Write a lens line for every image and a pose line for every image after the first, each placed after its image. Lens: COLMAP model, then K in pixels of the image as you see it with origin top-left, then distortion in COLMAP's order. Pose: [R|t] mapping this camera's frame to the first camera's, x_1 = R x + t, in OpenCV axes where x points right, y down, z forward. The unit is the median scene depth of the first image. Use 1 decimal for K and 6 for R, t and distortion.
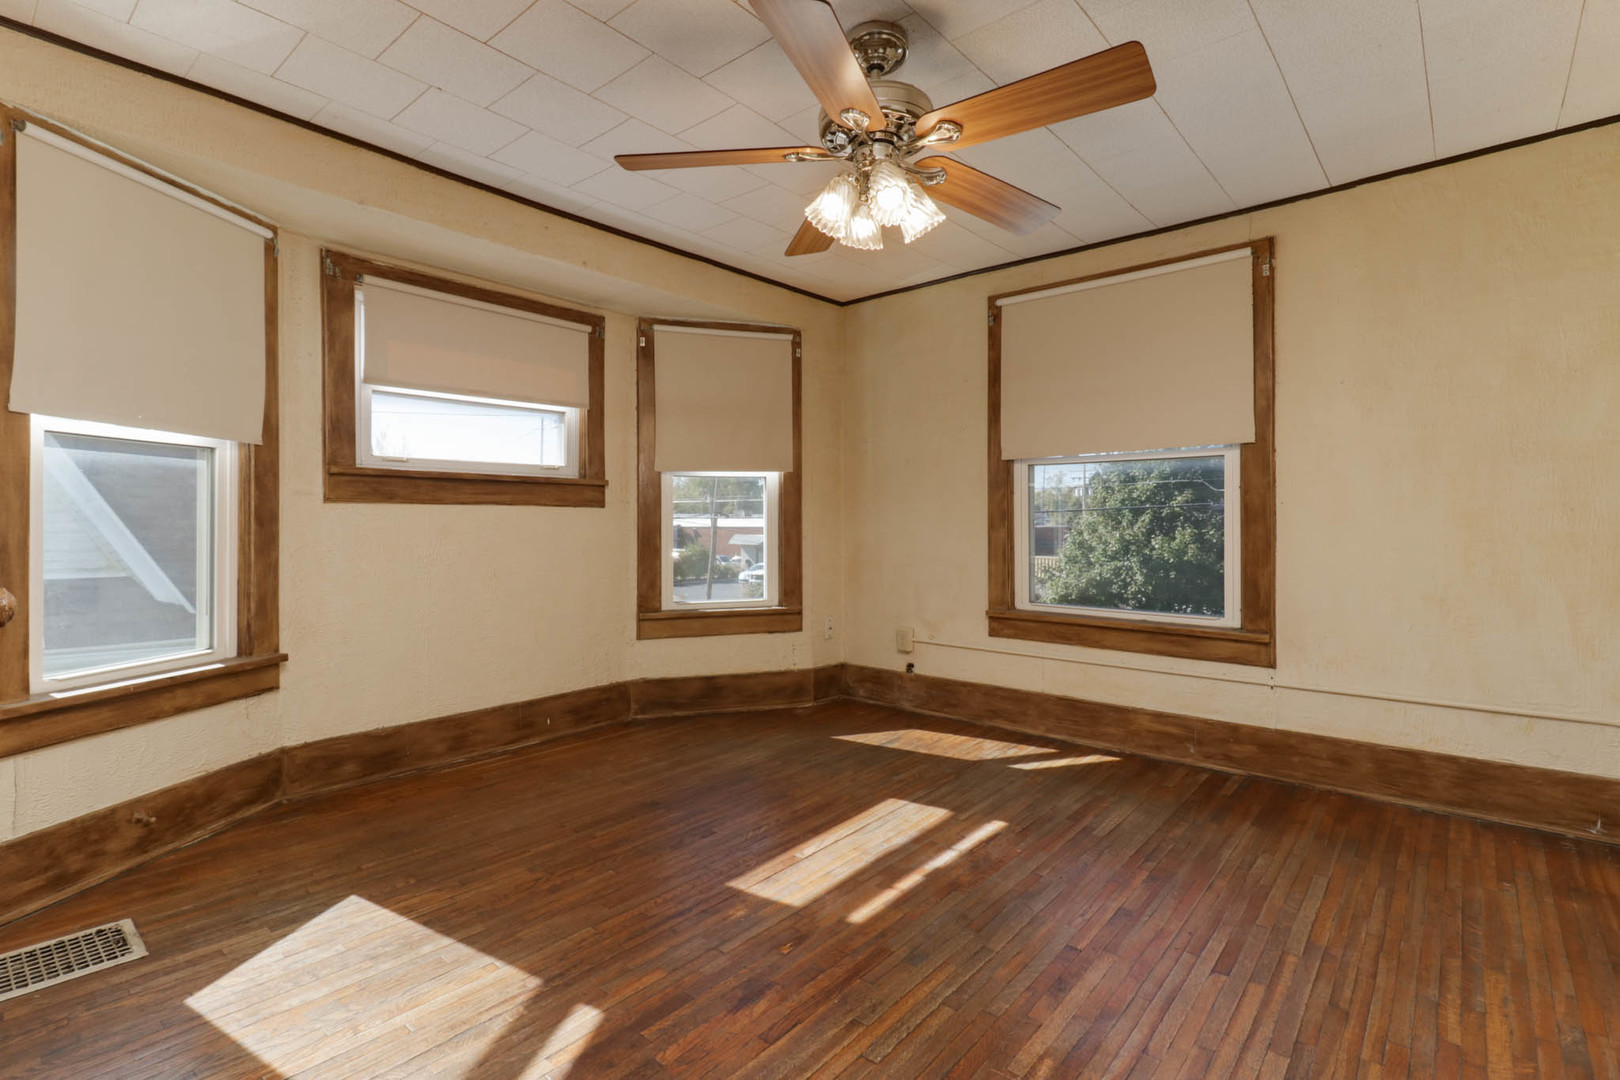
lens RADIAL K [[772.2, 0, 820.2], [0, 772.2, 526.0], [0, 0, 1]] dist [0.000124, -0.007592]
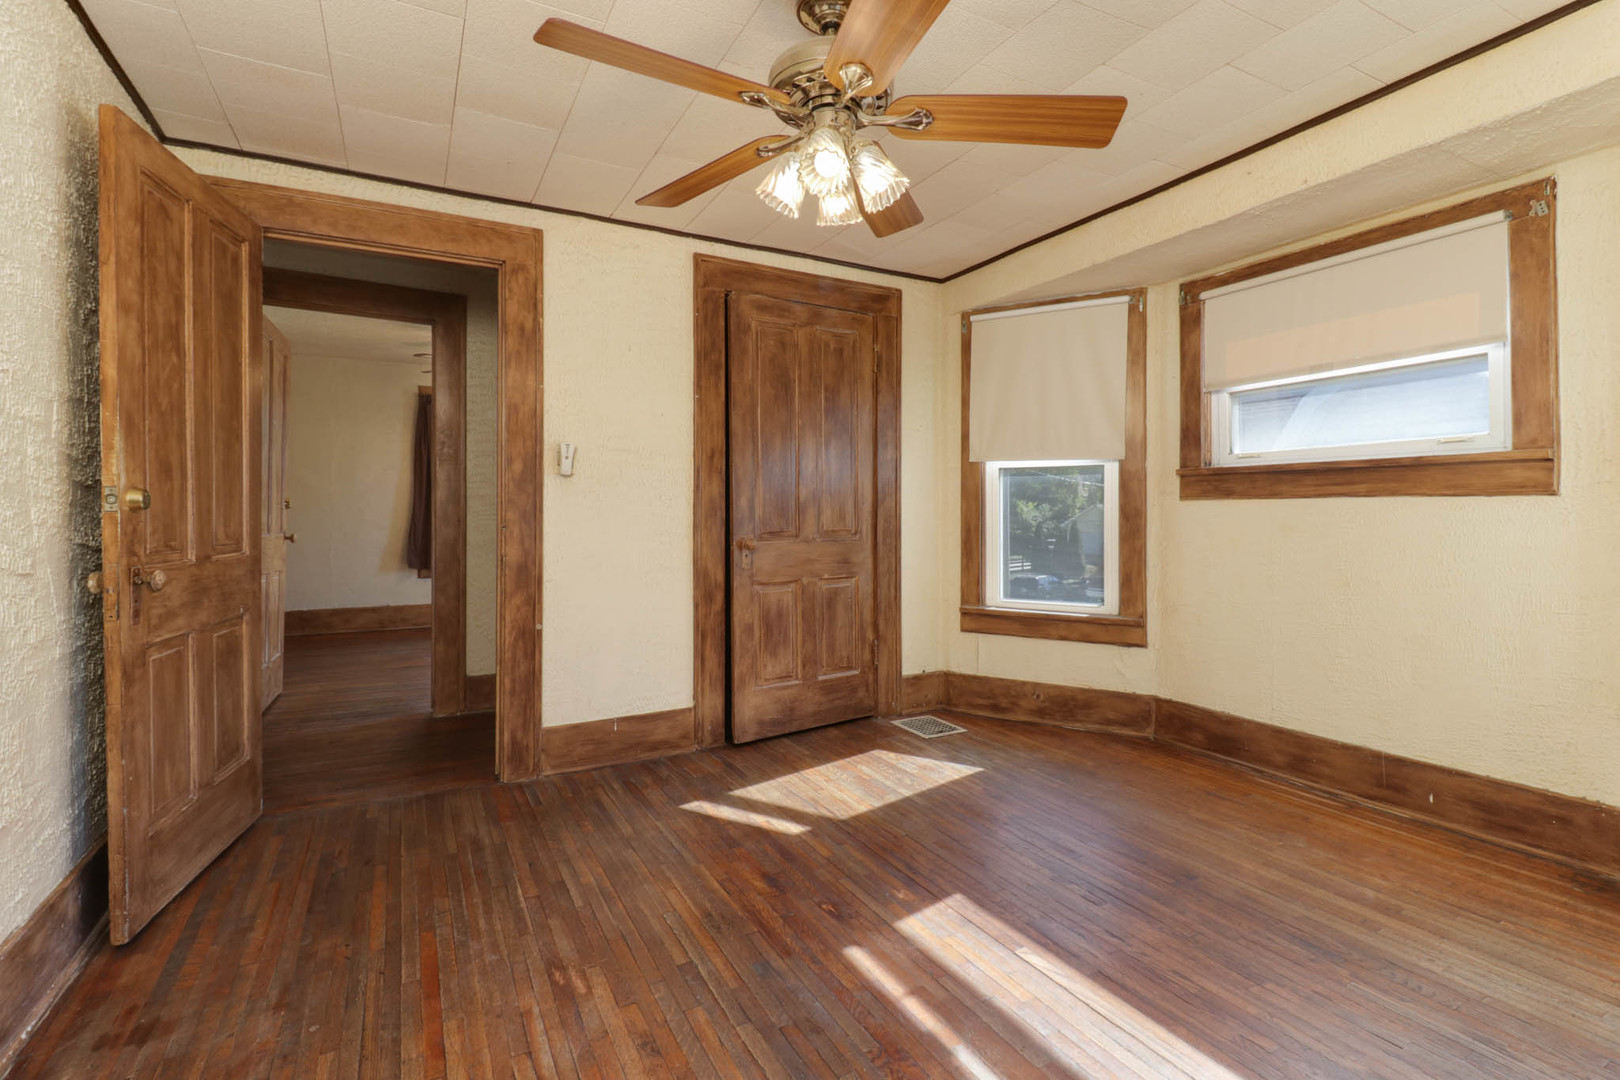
lens RADIAL K [[772.2, 0, 818.8], [0, 772.2, 514.5], [0, 0, 1]] dist [0.000124, -0.007592]
pose [[-0.380710, 0.003745, -0.924687, 0.812726], [-0.006258, 0.999958, 0.006626, -0.016060], [0.924673, 0.008310, -0.380671, 1.167589]]
